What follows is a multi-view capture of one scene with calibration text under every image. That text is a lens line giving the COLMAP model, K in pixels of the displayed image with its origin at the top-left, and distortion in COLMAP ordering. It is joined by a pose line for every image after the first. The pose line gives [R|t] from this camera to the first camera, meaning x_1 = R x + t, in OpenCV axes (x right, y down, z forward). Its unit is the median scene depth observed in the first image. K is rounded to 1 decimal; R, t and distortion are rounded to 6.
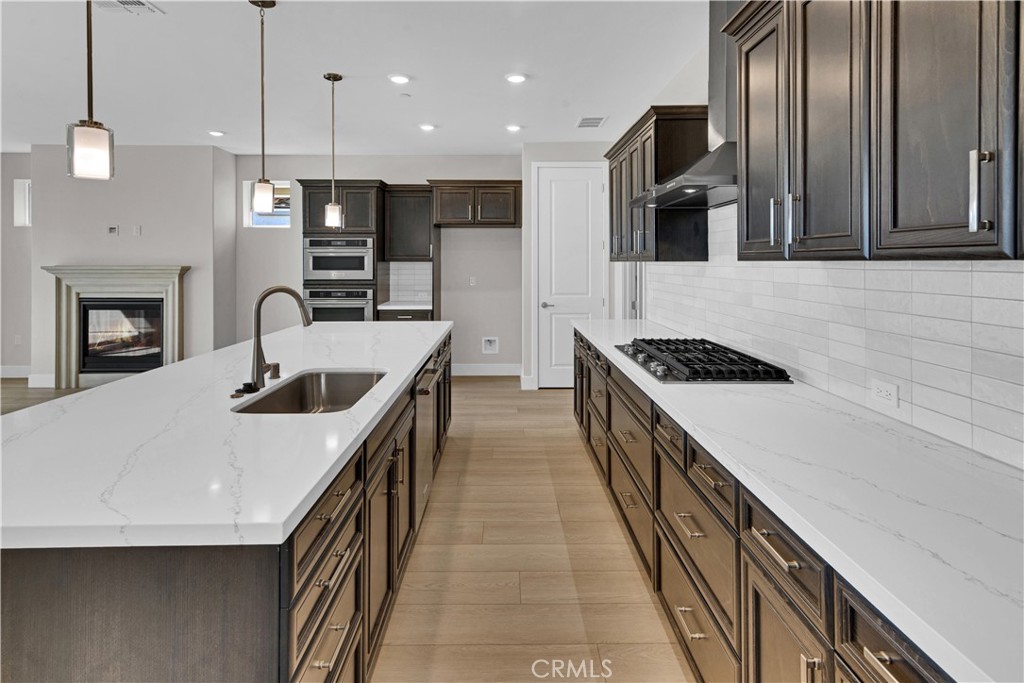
lens RADIAL K [[539.2, 0, 510.2], [0, 539.2, 262.0], [0, 0, 1]] dist [0.013430, -0.000415]
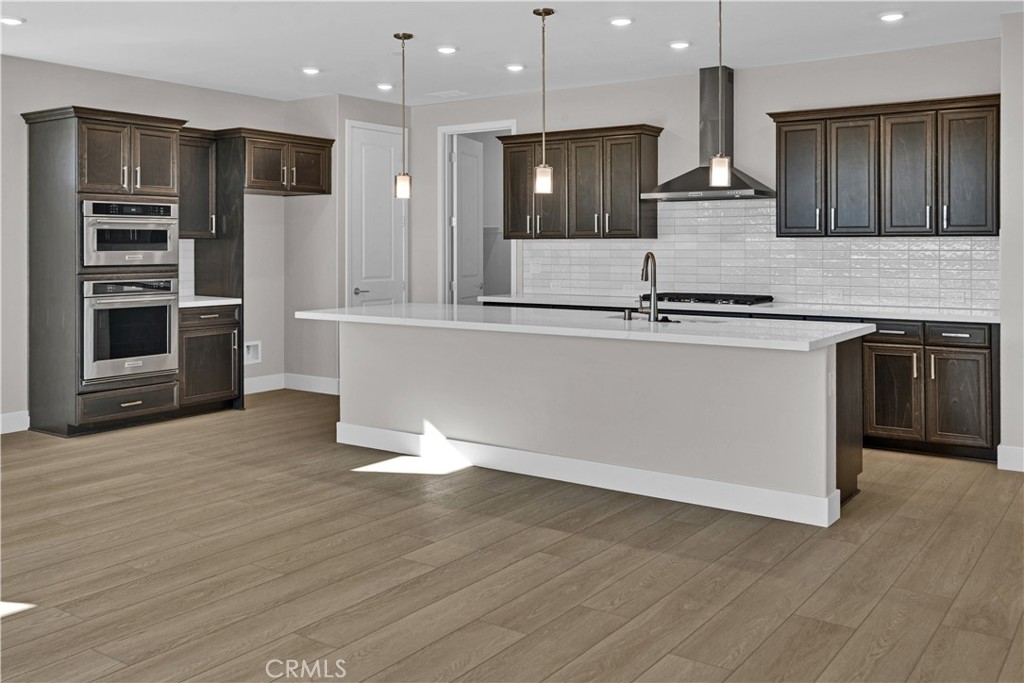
lens RADIAL K [[930.9, 0, 515.4], [0, 930.9, 242.8], [0, 0, 1]] dist [-0.004639, 0.012033]
pose [[0.583748, 0.003460, 0.811927, -0.967059], [-0.000046, 0.999991, -0.004229, 0.010273], [-0.811935, 0.002431, 0.583743, -0.041550]]
